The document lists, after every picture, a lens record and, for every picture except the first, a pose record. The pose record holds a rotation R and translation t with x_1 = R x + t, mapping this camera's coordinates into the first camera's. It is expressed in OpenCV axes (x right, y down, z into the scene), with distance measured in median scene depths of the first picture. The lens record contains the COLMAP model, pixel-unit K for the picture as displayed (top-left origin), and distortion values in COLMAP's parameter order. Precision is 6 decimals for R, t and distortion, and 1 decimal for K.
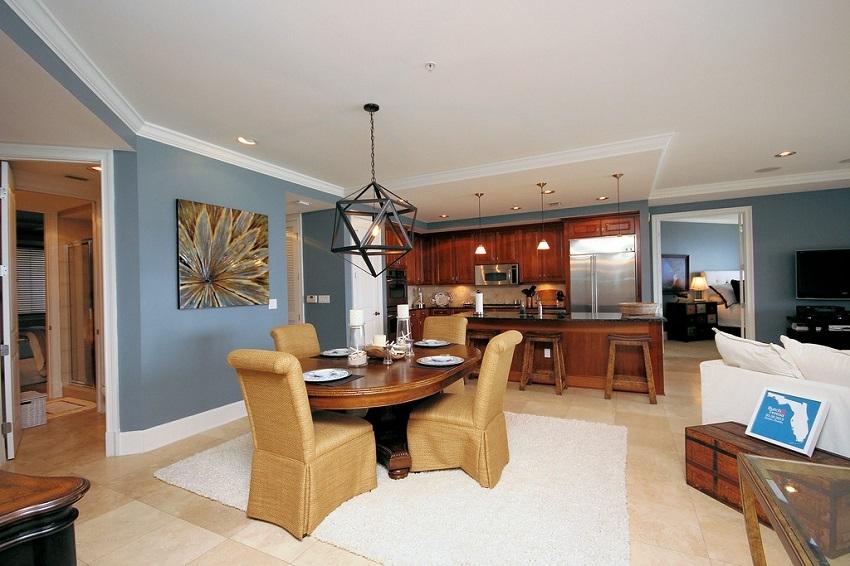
lens RADIAL K [[390.6, 0, 425.0], [0, 390.6, 283.0], [0, 0, 1]] dist [-0.000024, -0.000268]
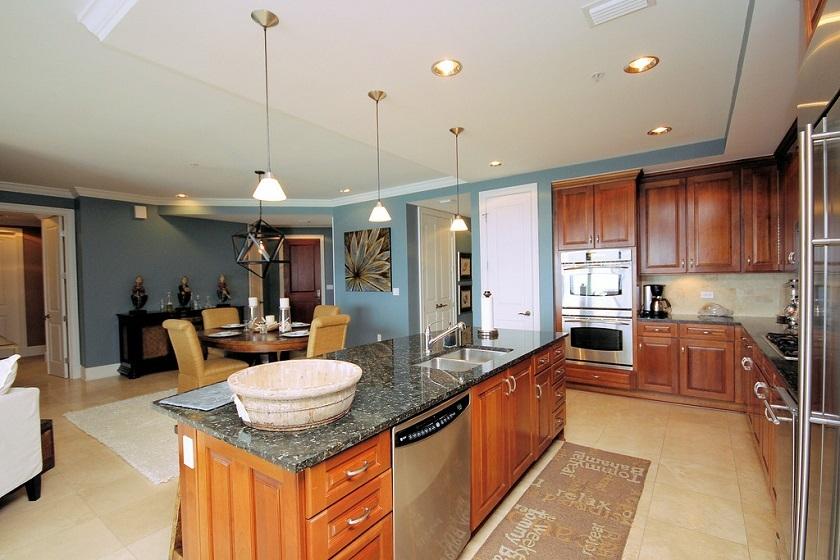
lens RADIAL K [[384.9, 0, 419.4], [0, 384.9, 282.8], [0, 0, 1]] dist [0.001929, -0.006499]
pose [[-0.148180, 0.043303, -0.988012, 0.974496], [0.034499, 0.998659, 0.038596, -0.027176], [0.988358, -0.028367, -0.149476, 1.365782]]
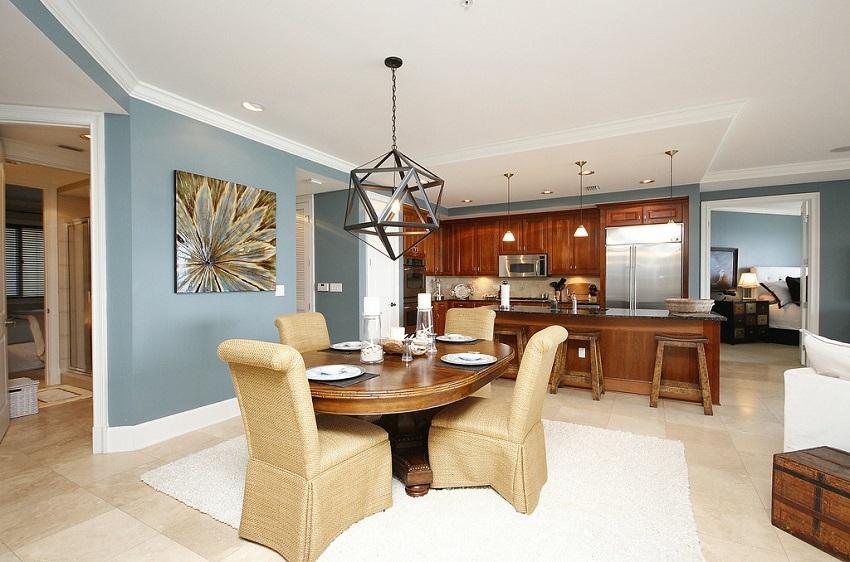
lens RADIAL K [[403.4, 0, 425.0], [0, 403.4, 281.0], [0, 0, 1]] dist [0.000084, -0.000037]
pose [[0.999001, 0.021781, -0.039026, -0.016043], [-0.021261, 0.999680, 0.013704, 0.012028], [0.039312, -0.012861, 0.999144, 0.077633]]
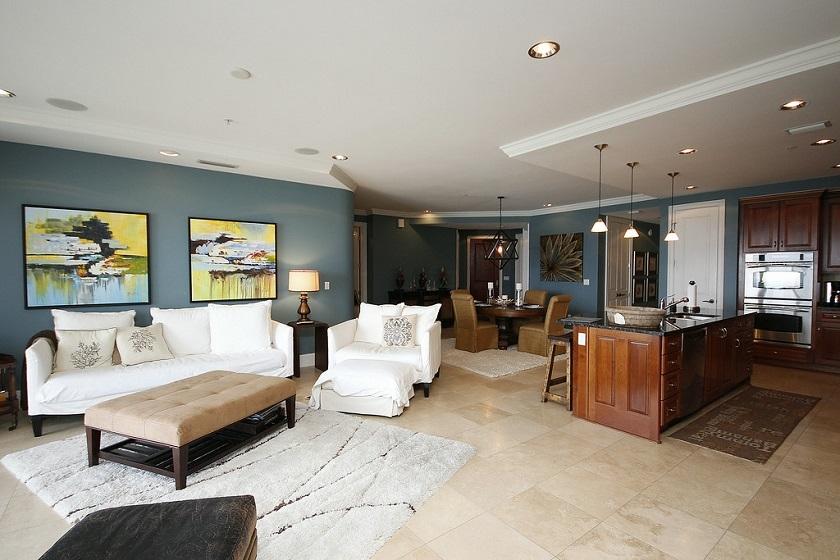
lens RADIAL K [[384.9, 0, 419.4], [0, 384.9, 282.8], [0, 0, 1]] dist [0.001929, -0.006499]
pose [[-0.432828, 0.049914, -0.900093, 1.591492], [0.018274, 0.998747, 0.046598, -0.039549], [0.901291, 0.003720, -0.433198, 1.143835]]
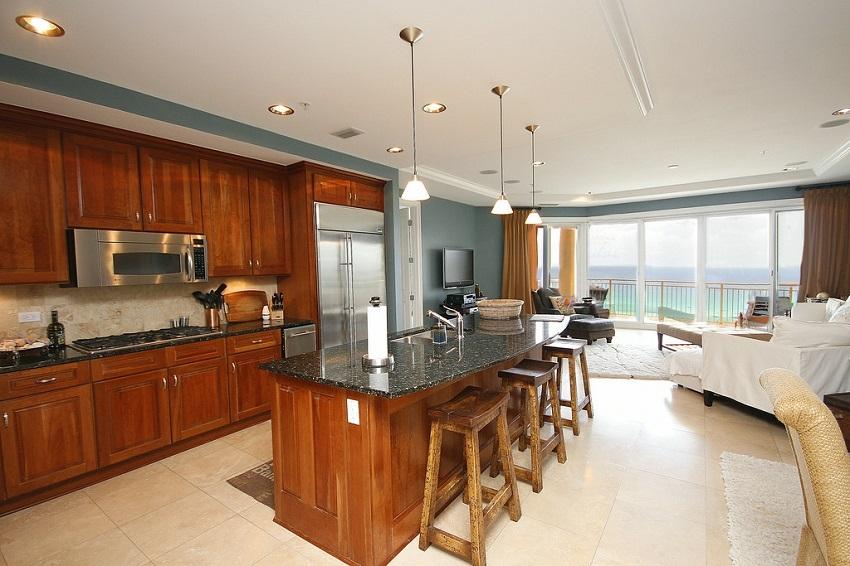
lens RADIAL K [[390.6, 0, 425.0], [0, 390.6, 283.0], [0, 0, 1]] dist [-0.000024, -0.000268]
pose [[0.135373, -0.023575, 0.990514, -0.304073], [0.009732, 0.999700, 0.022464, -0.005298], [-0.990747, 0.006599, 0.135562, 1.252430]]
